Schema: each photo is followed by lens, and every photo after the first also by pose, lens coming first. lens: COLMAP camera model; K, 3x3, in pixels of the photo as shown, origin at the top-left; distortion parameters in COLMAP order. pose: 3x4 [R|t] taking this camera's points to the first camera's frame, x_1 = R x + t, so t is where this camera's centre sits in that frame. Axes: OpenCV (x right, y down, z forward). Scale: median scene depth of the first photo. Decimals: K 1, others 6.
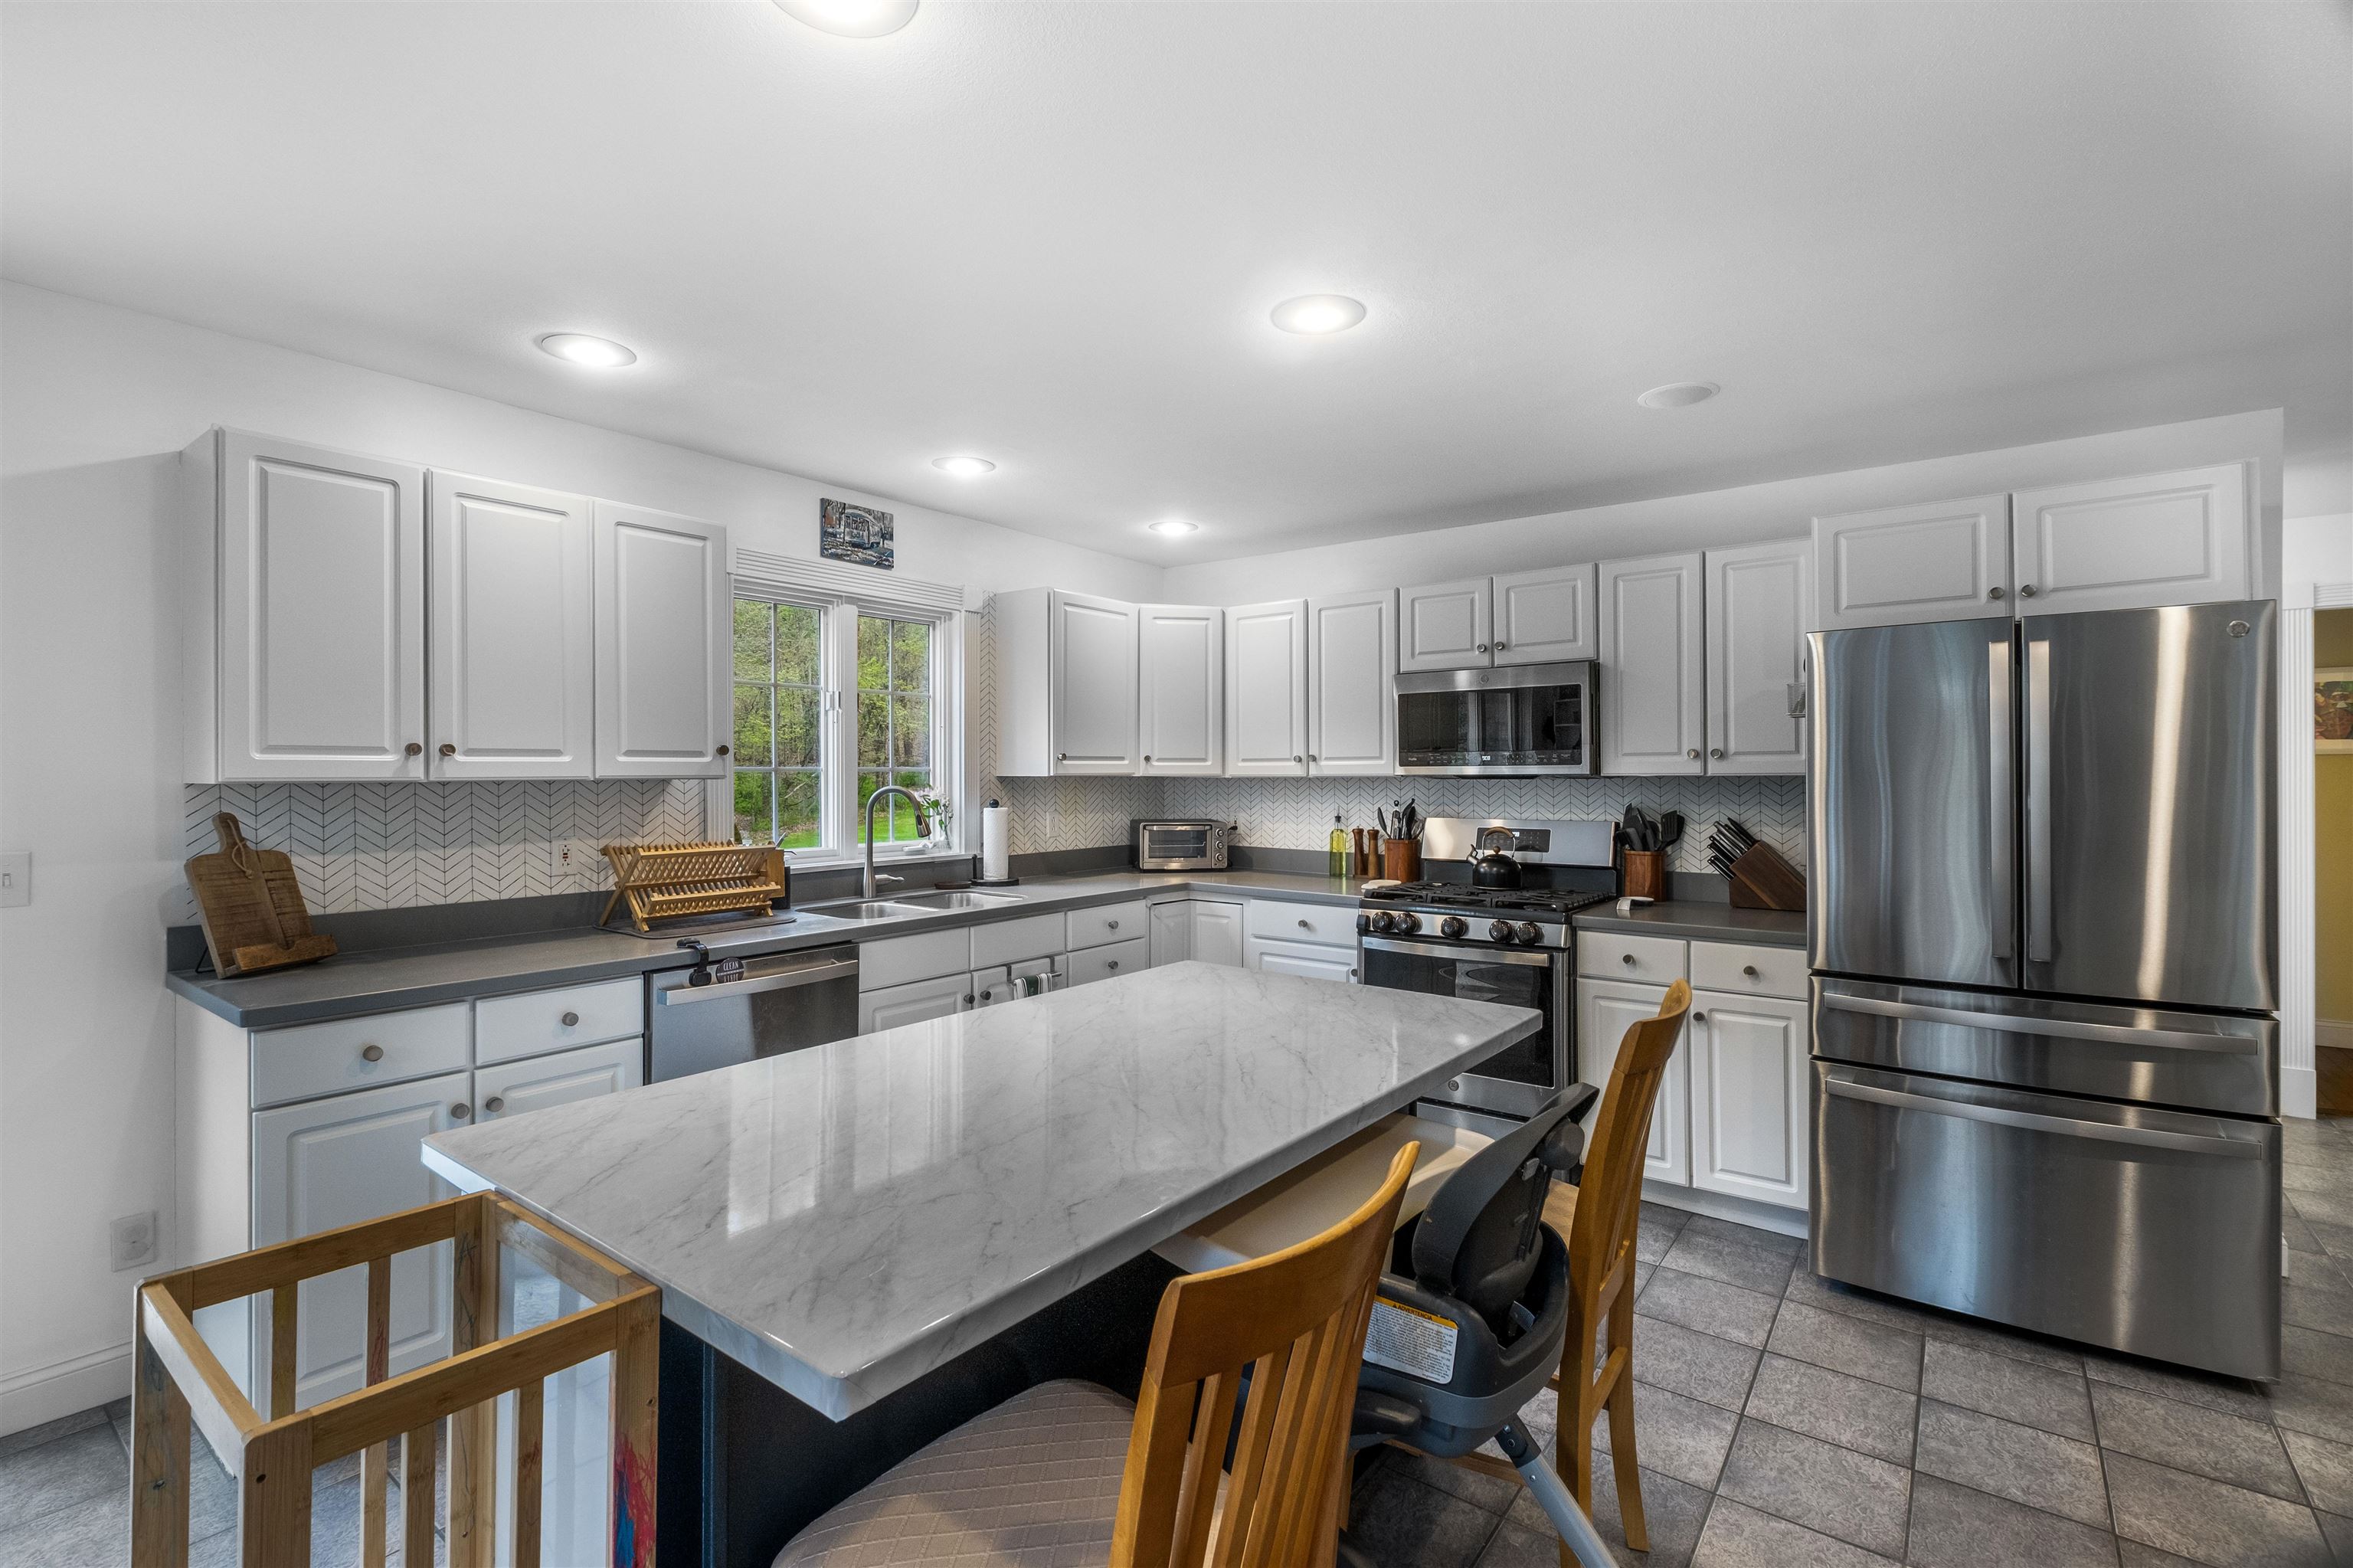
lens RADIAL K [[1050.1, 0, 1179.4], [0, 1050.1, 776.6], [0, 0, 1]] dist [0.000818, -0.002221]
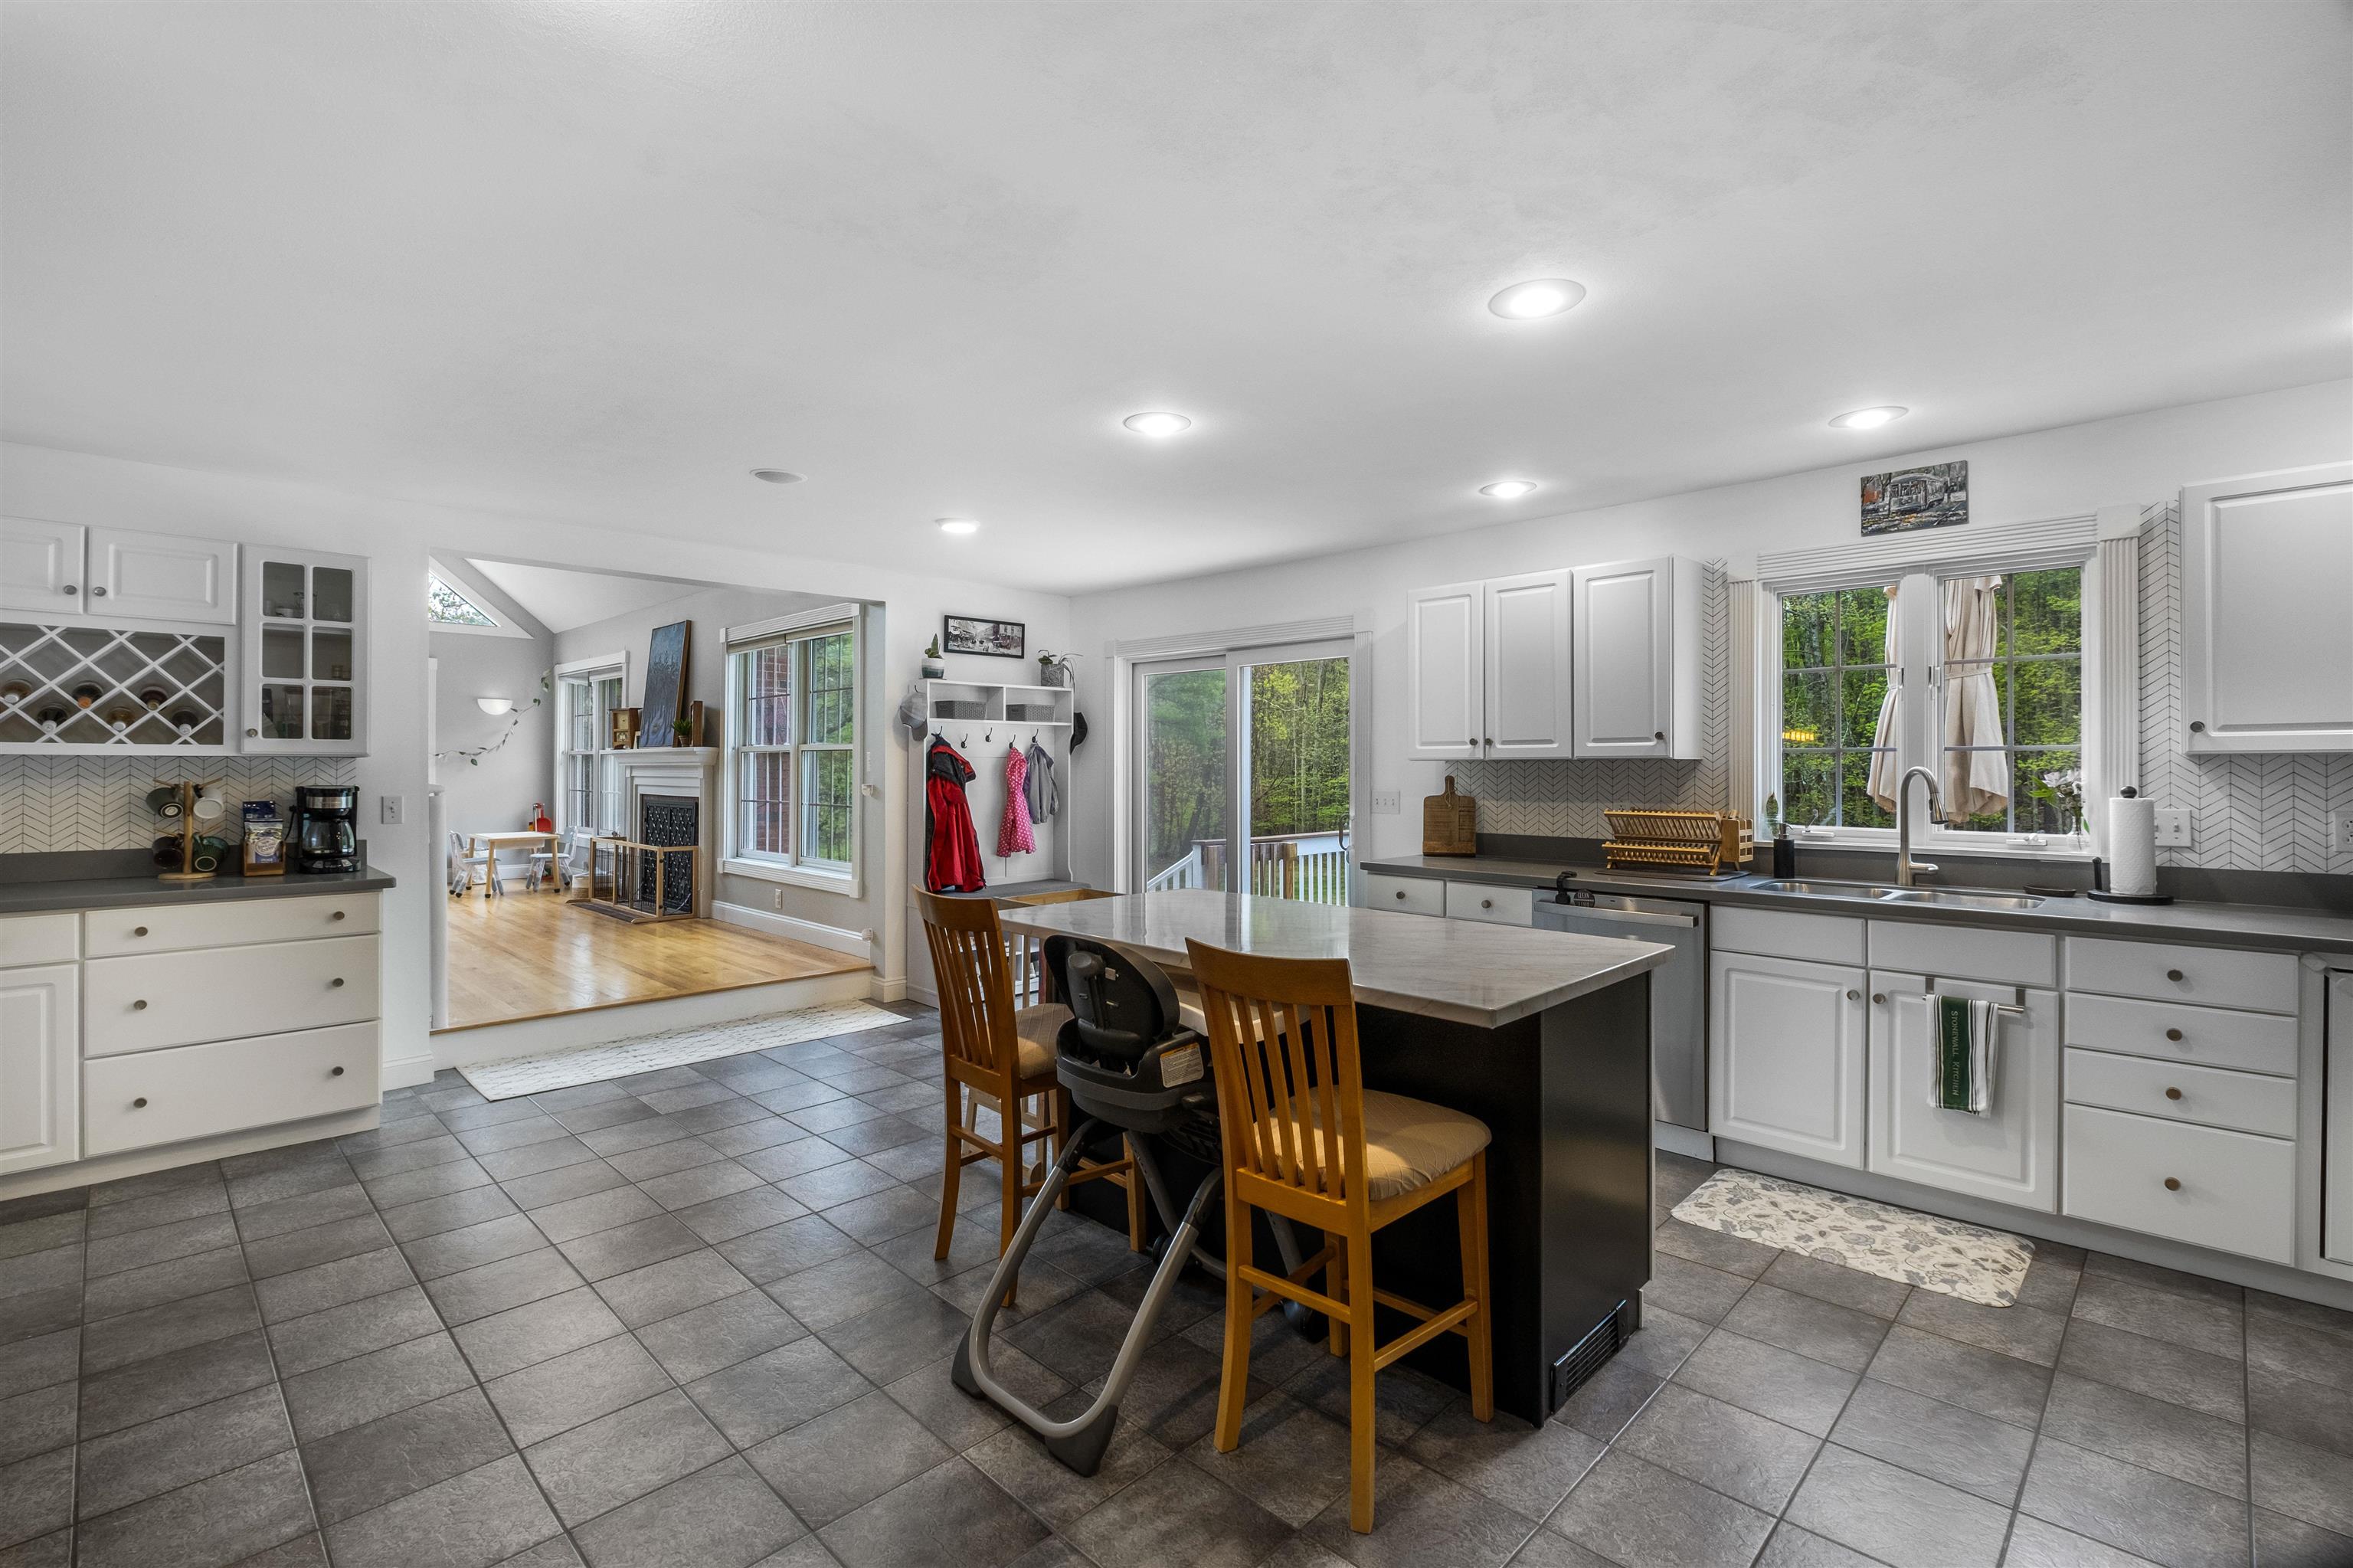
lens RADIAL K [[1050.1, 0, 1173.3], [0, 1050.1, 769.6], [0, 0, 1]] dist [0.000818, -0.002221]
pose [[-0.130315, 0.006941, -0.991448, 0.740795], [-0.002775, 0.999969, 0.007365, 0.006595], [0.991469, 0.003711, -0.130292, 0.485842]]
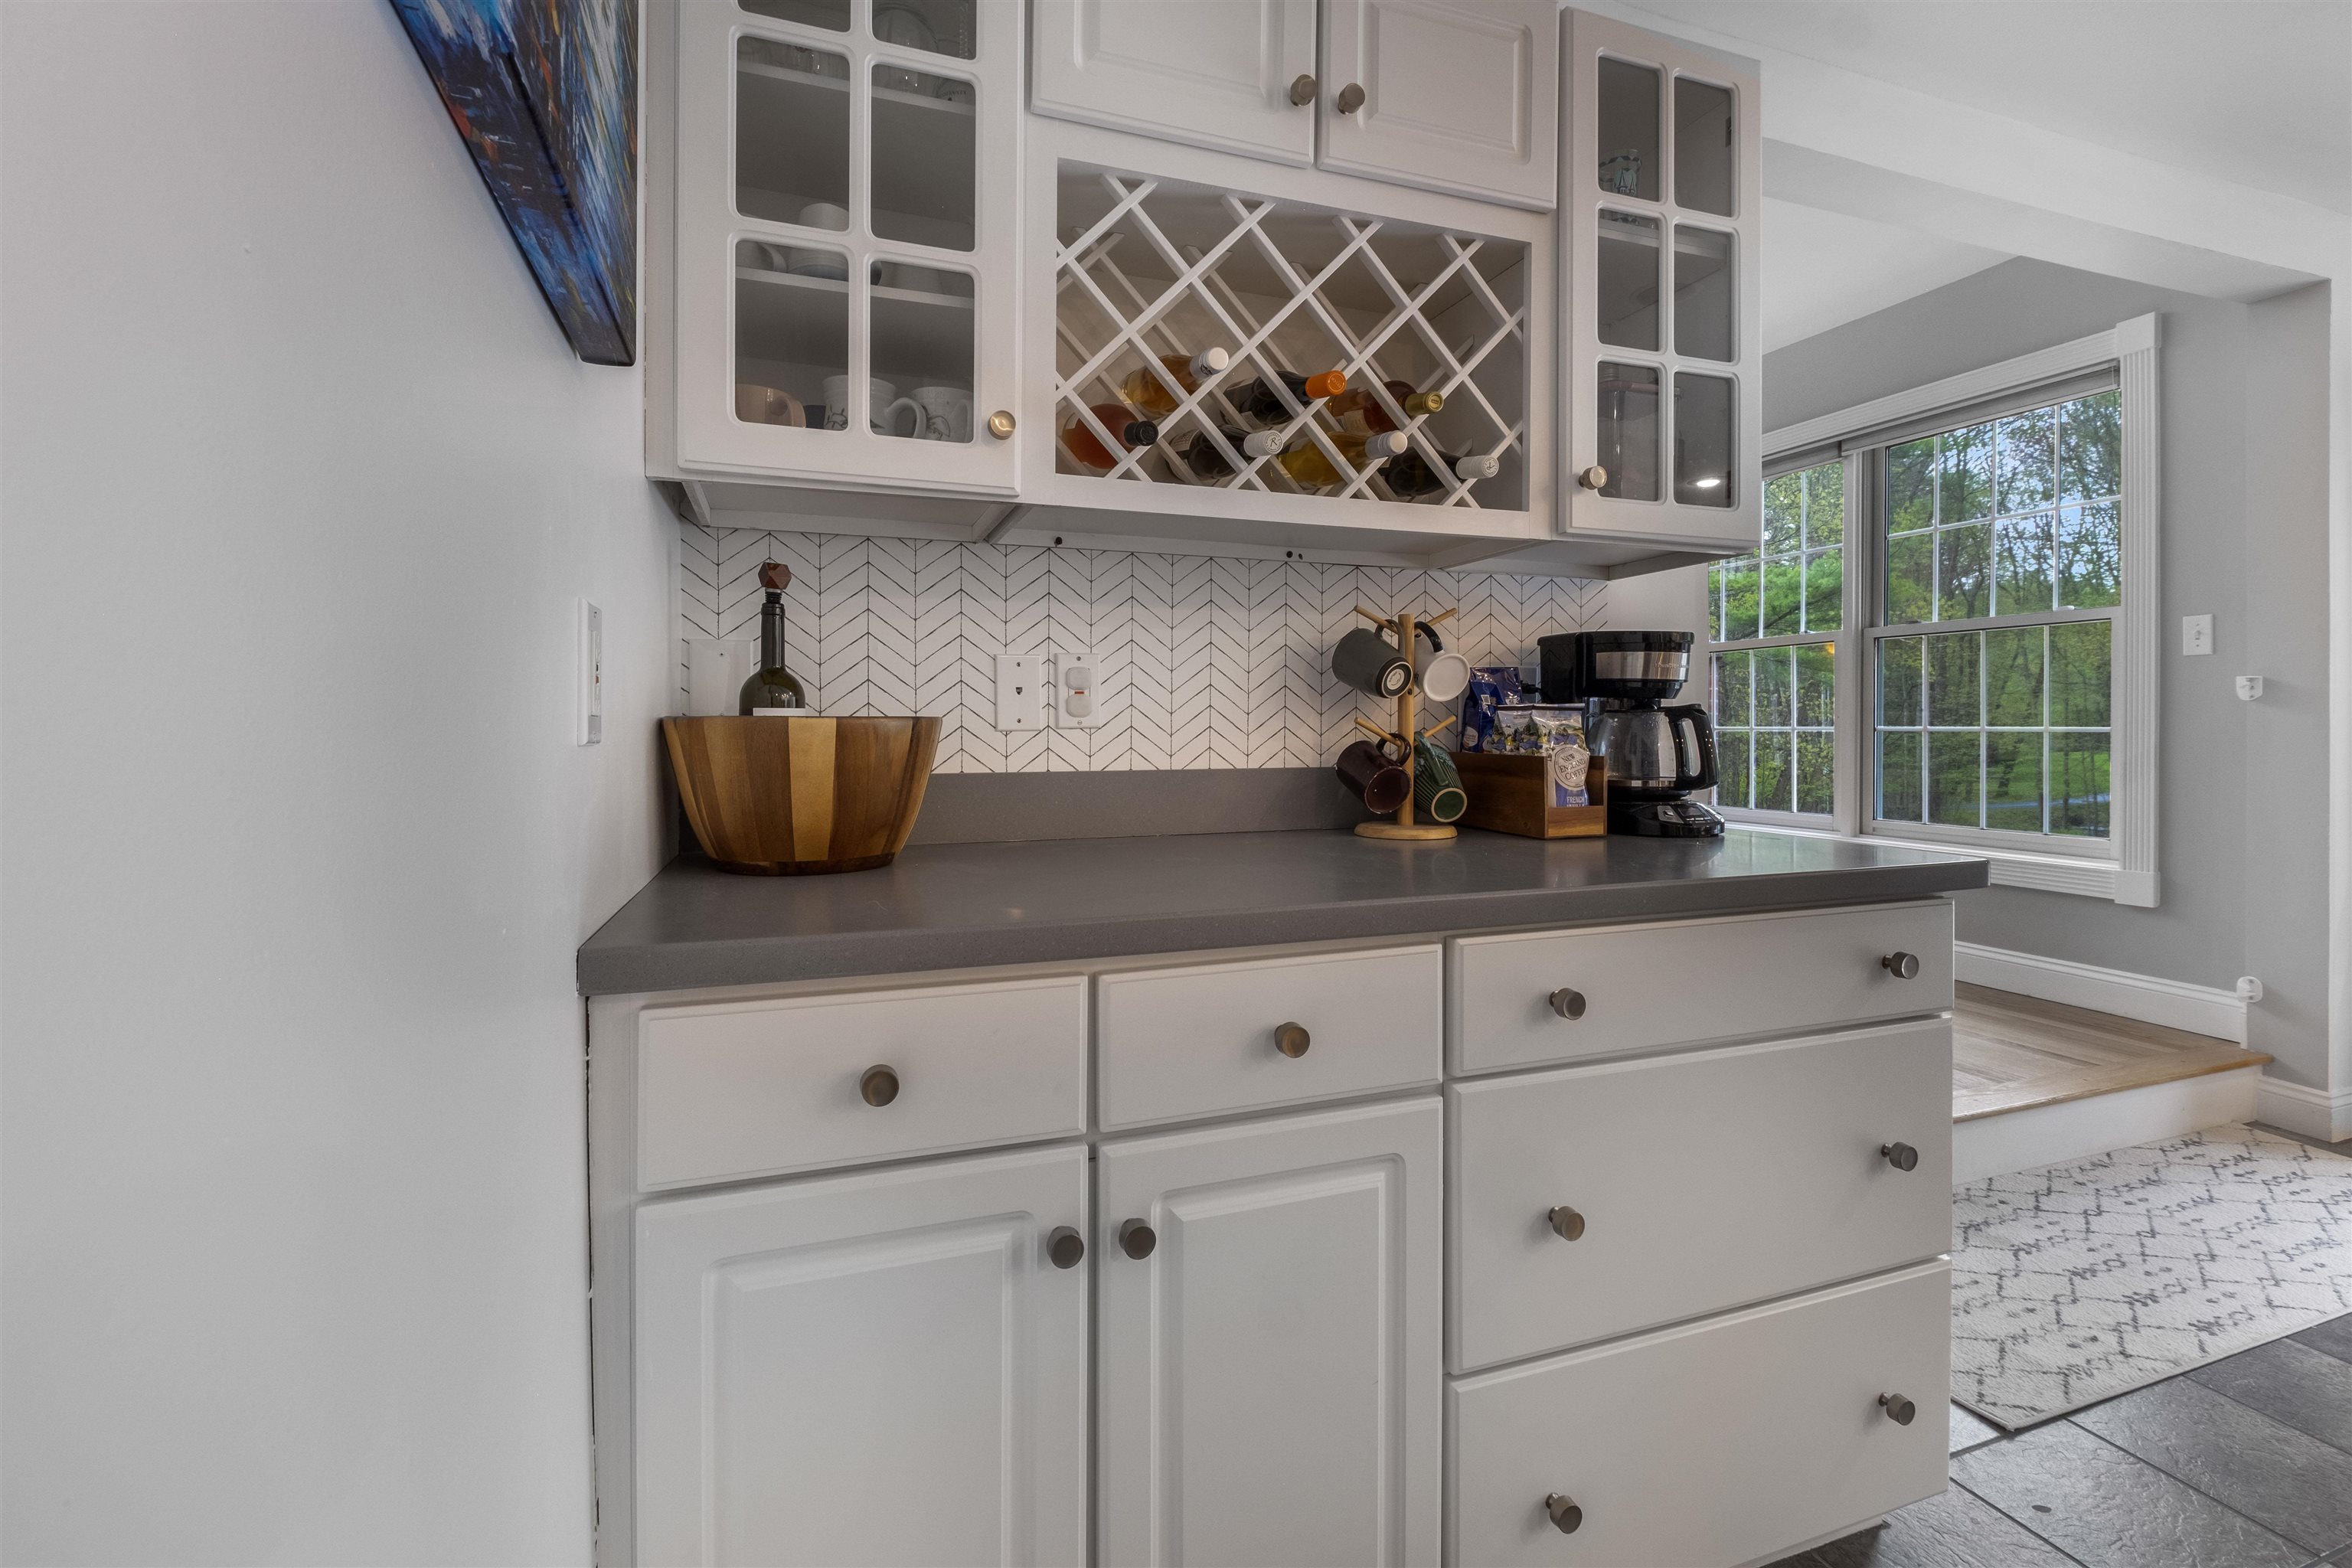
lens RADIAL K [[1049.6, 0, 1187.6], [0, 1049.6, 741.0], [0, 0, 1]] dist [0.000818, -0.002221]
pose [[-0.542038, 0.019079, -0.840138, 0.281727], [0.002786, 0.999778, 0.020907, 0.071544], [0.840350, 0.008991, -0.541970, -0.424462]]
